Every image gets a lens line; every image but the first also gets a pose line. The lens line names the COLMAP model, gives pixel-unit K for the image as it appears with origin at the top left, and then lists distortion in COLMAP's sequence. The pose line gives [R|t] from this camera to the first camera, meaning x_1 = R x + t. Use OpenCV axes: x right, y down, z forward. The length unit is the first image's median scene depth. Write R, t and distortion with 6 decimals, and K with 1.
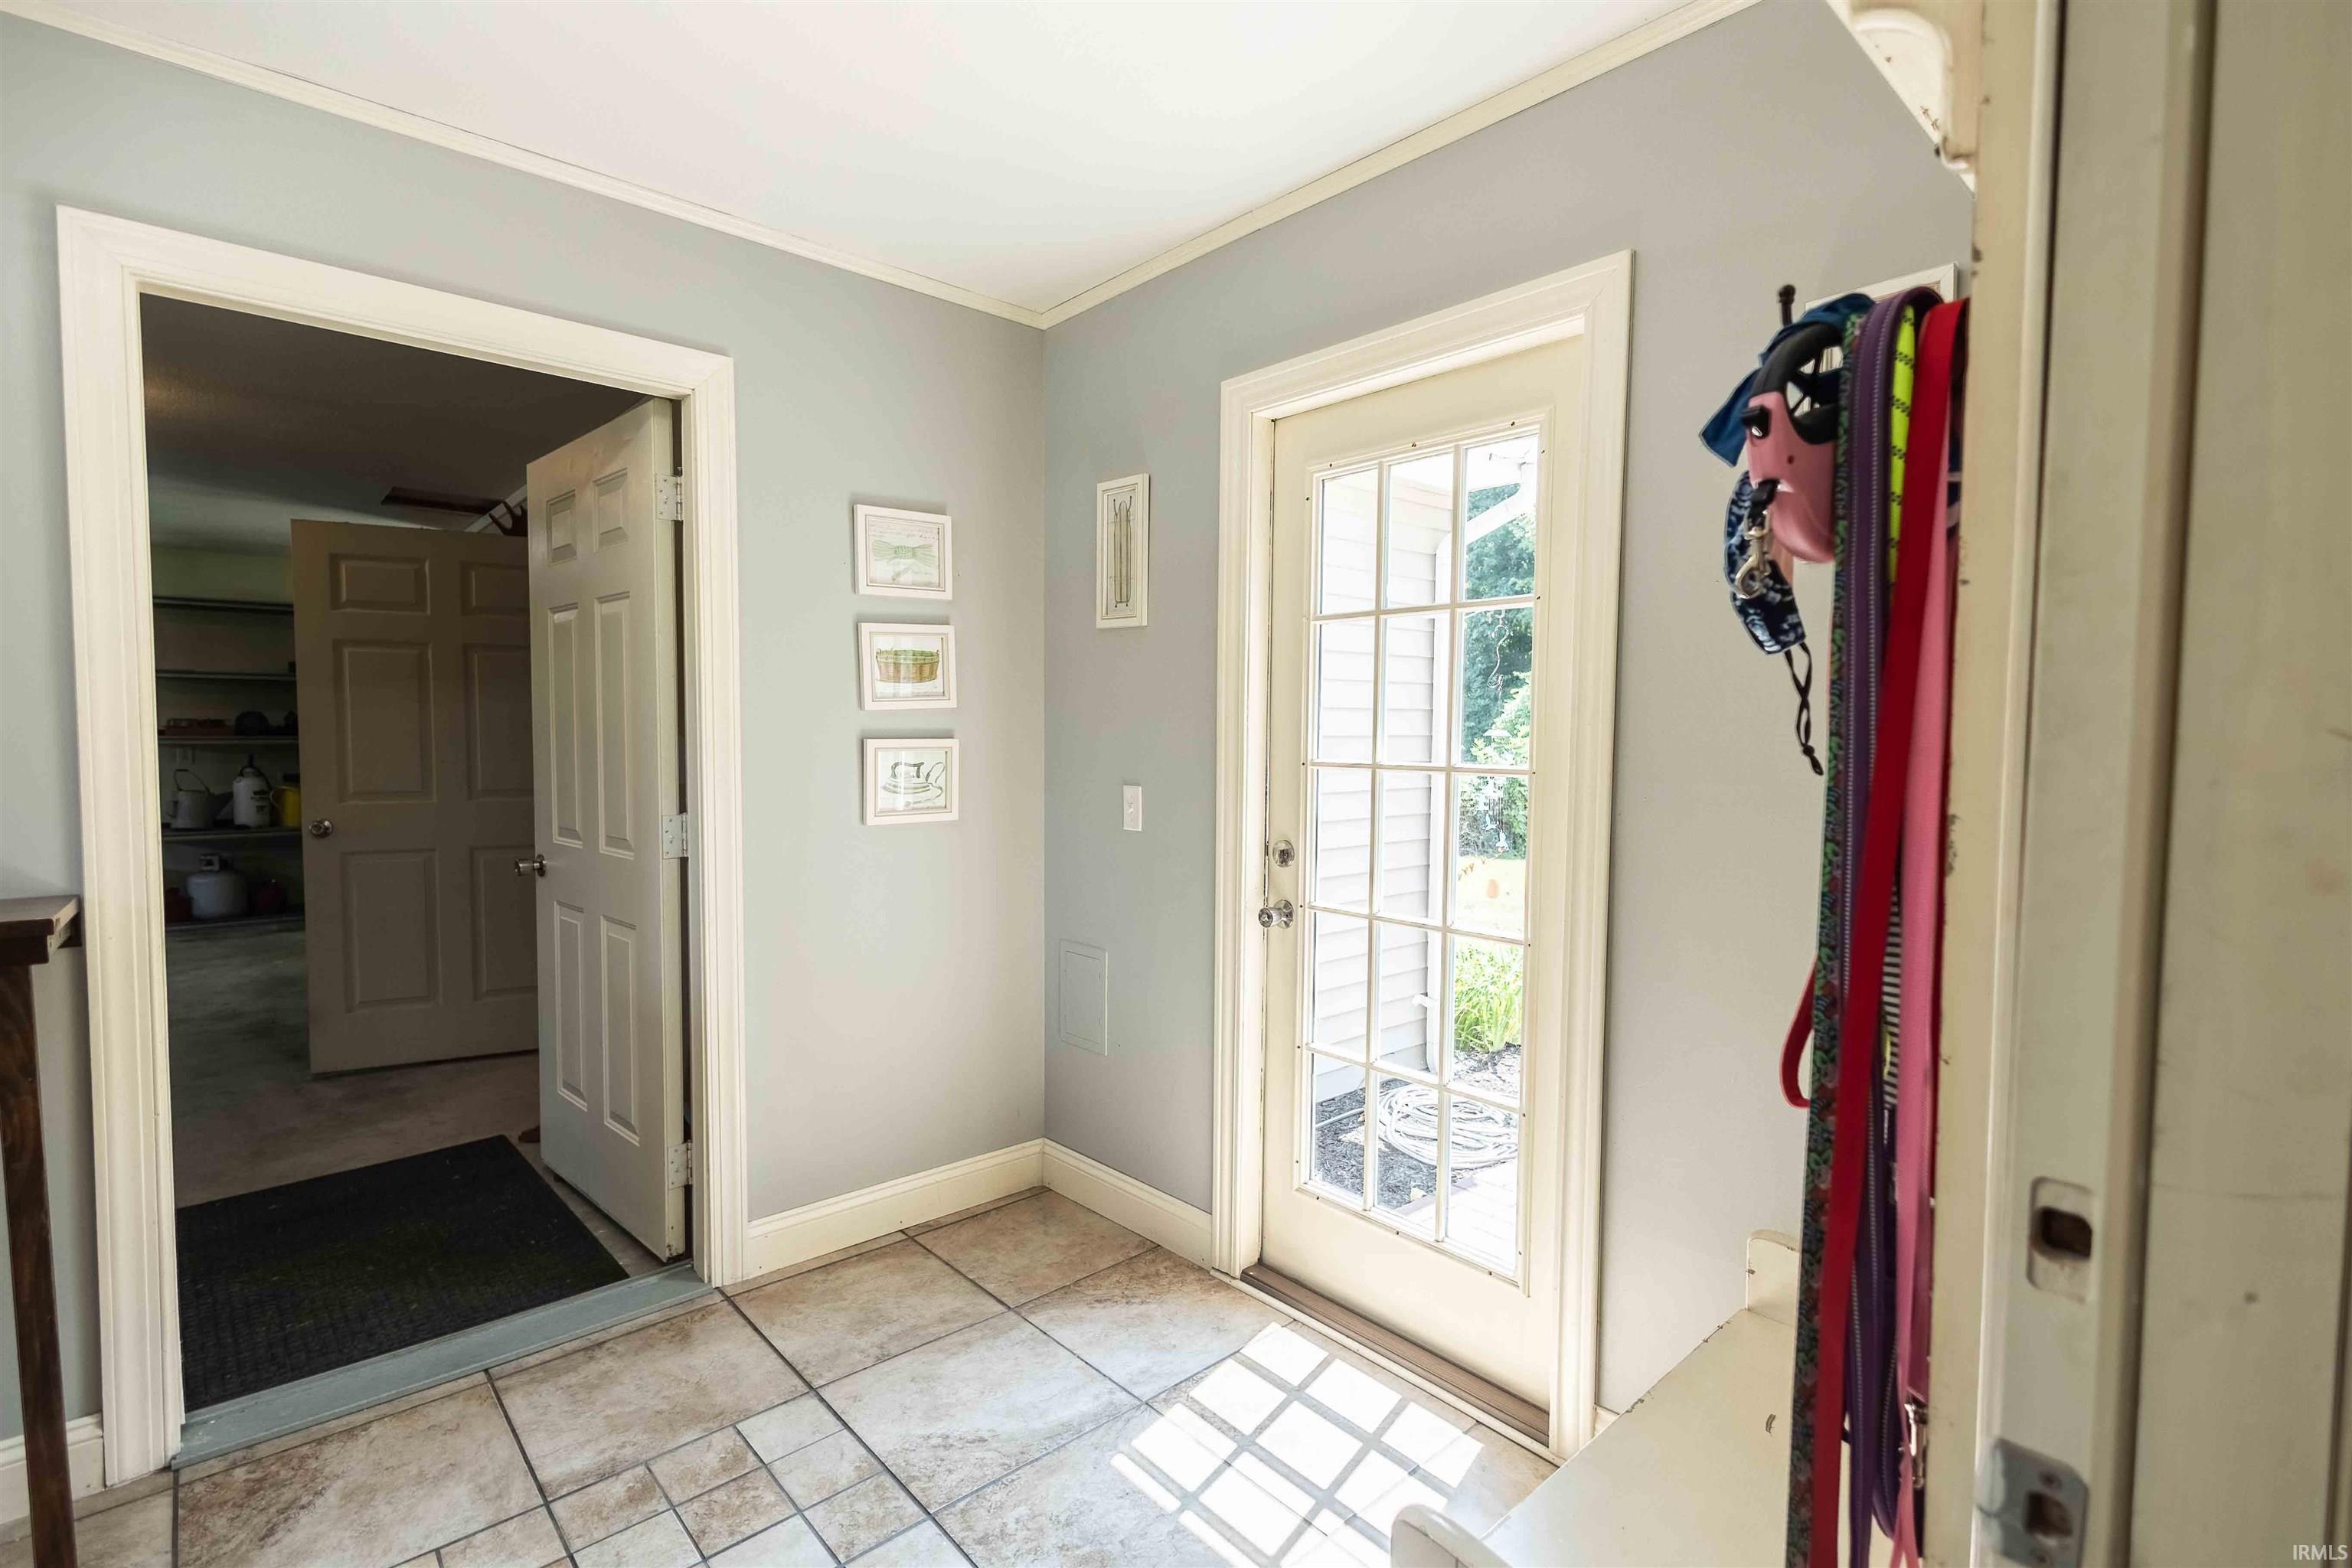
lens RADIAL K [[1097.7, 0, 1169.3], [0, 1097.7, 779.3], [0, 0, 1]] dist [0.014053, -0.001608]
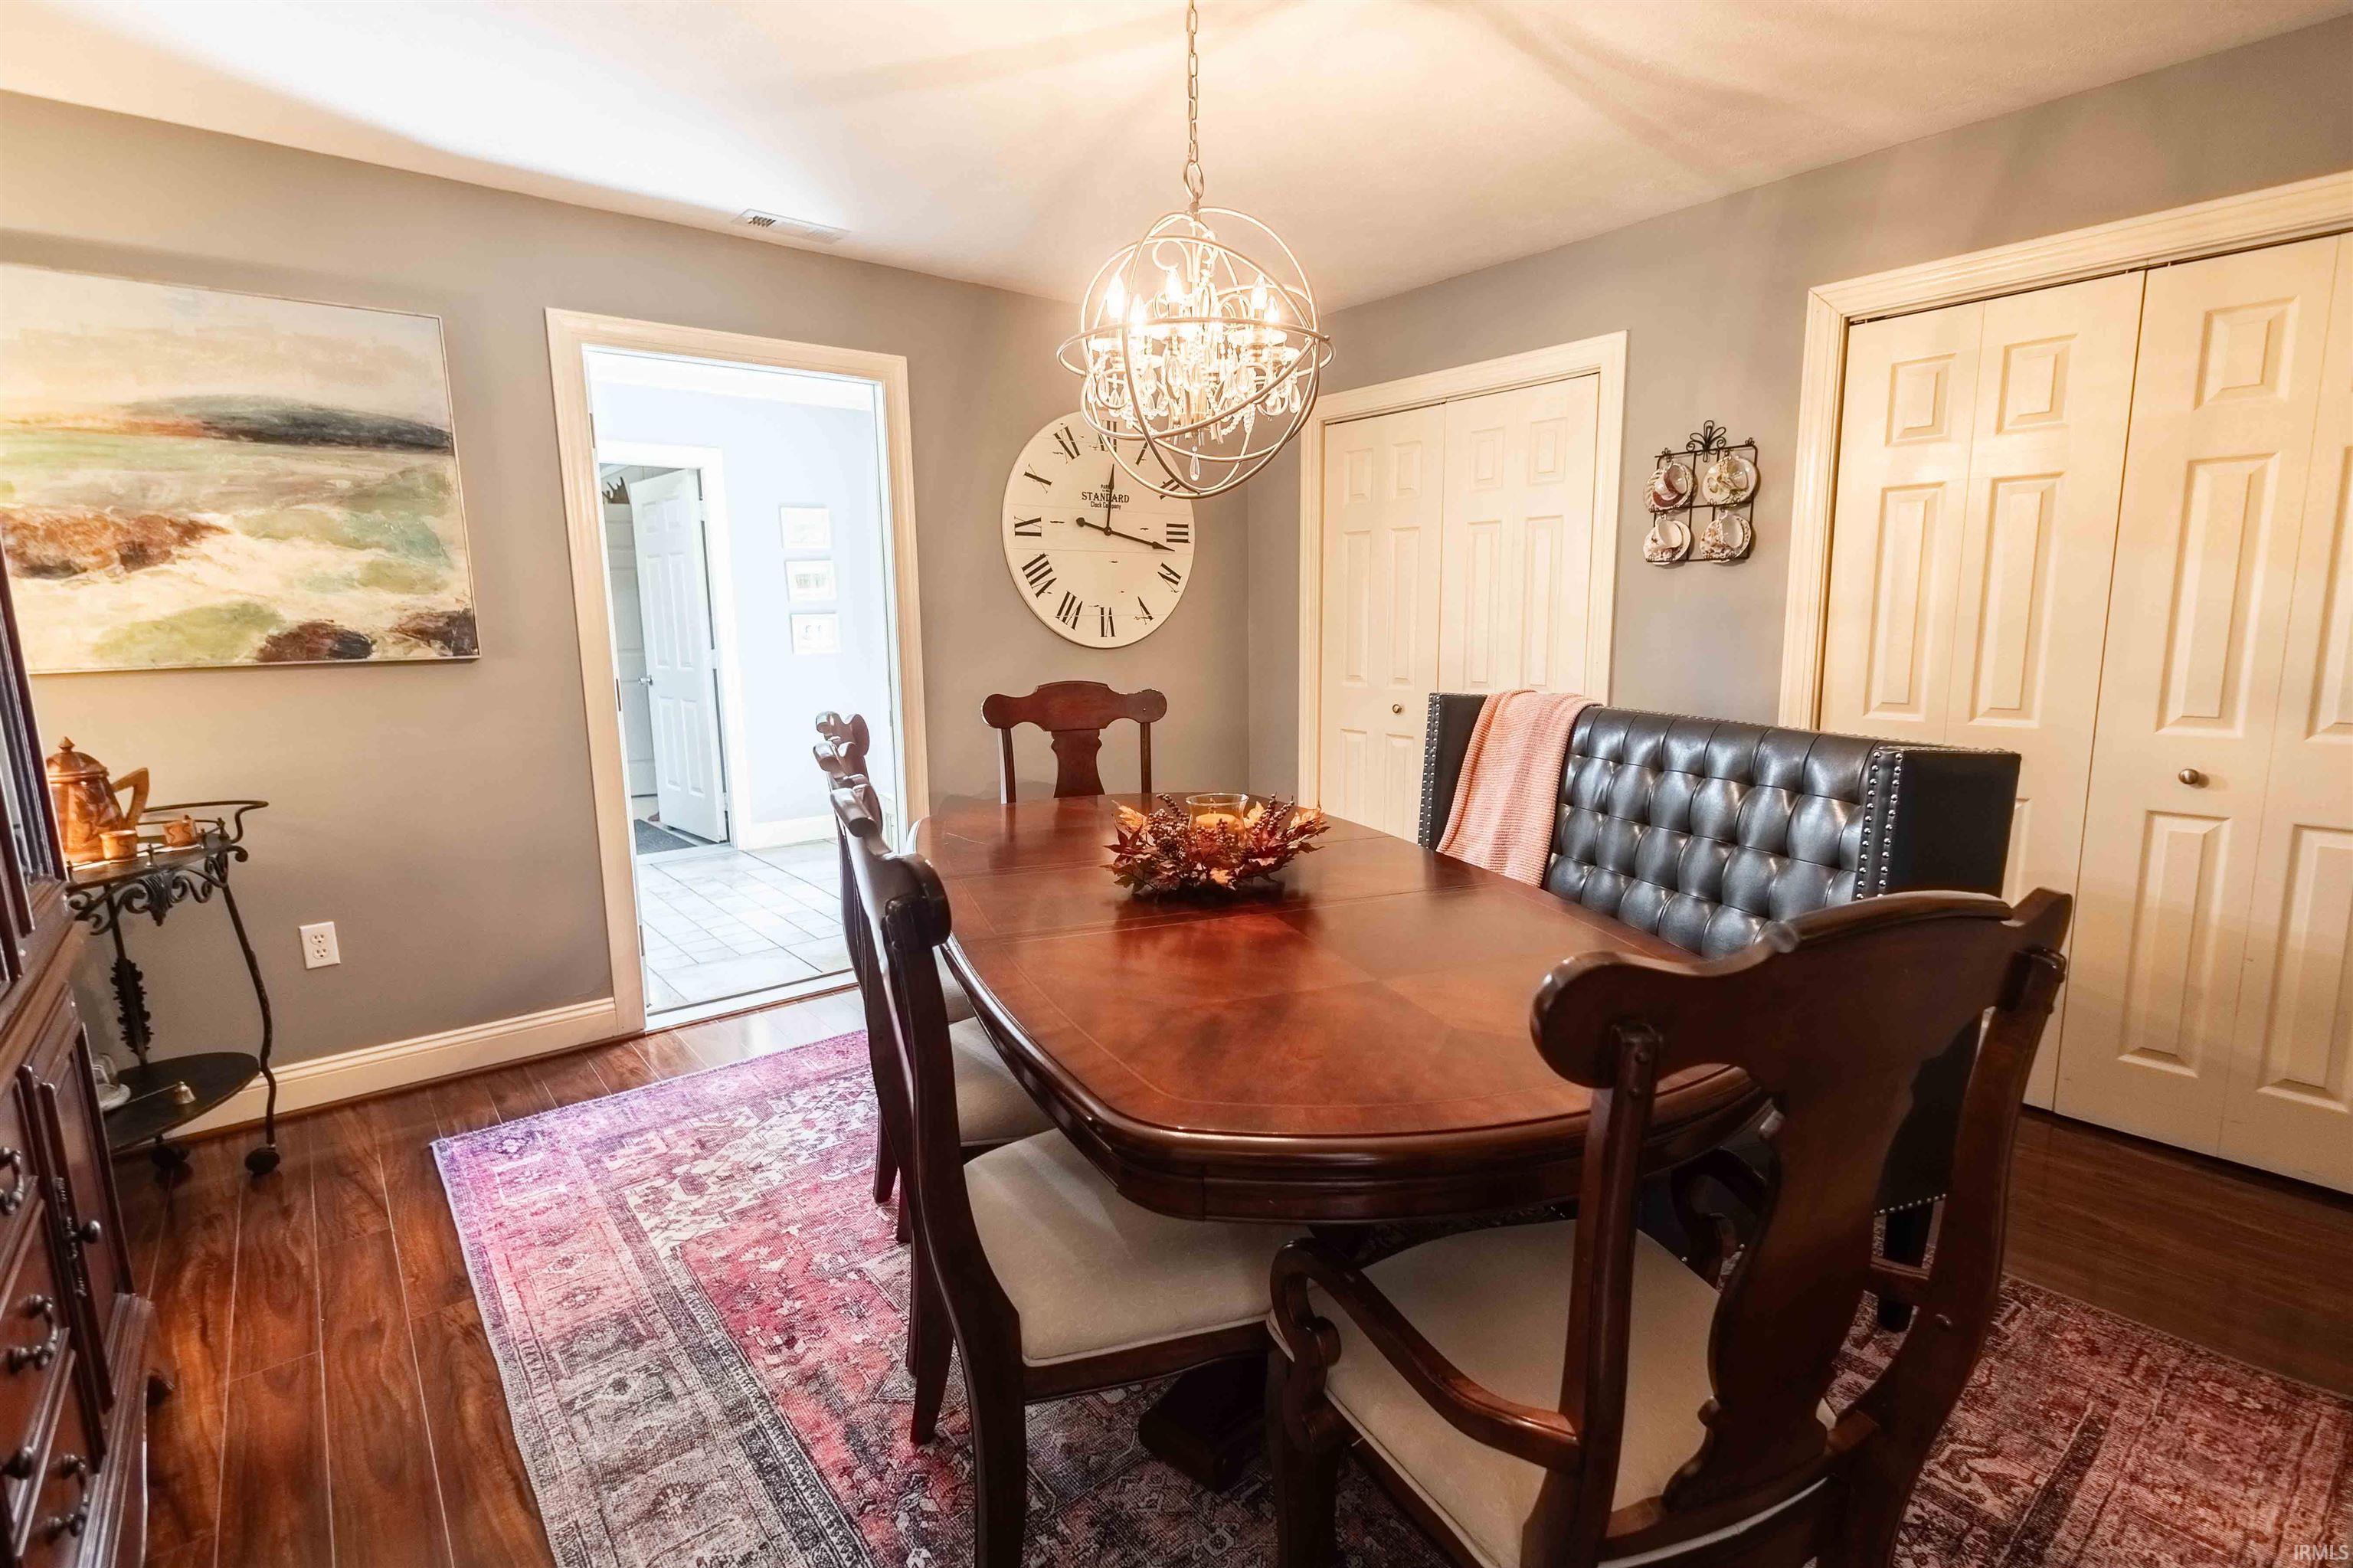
lens RADIAL K [[1098.2, 0, 1181.5], [0, 1098.2, 788.6], [0, 0, 1]] dist [0.014053, -0.001608]
pose [[0.998734, -0.006280, -0.049900, 0.540946], [0.011900, 0.993507, 0.113148, 0.061659], [0.048866, -0.113599, 0.992324, -1.056567]]
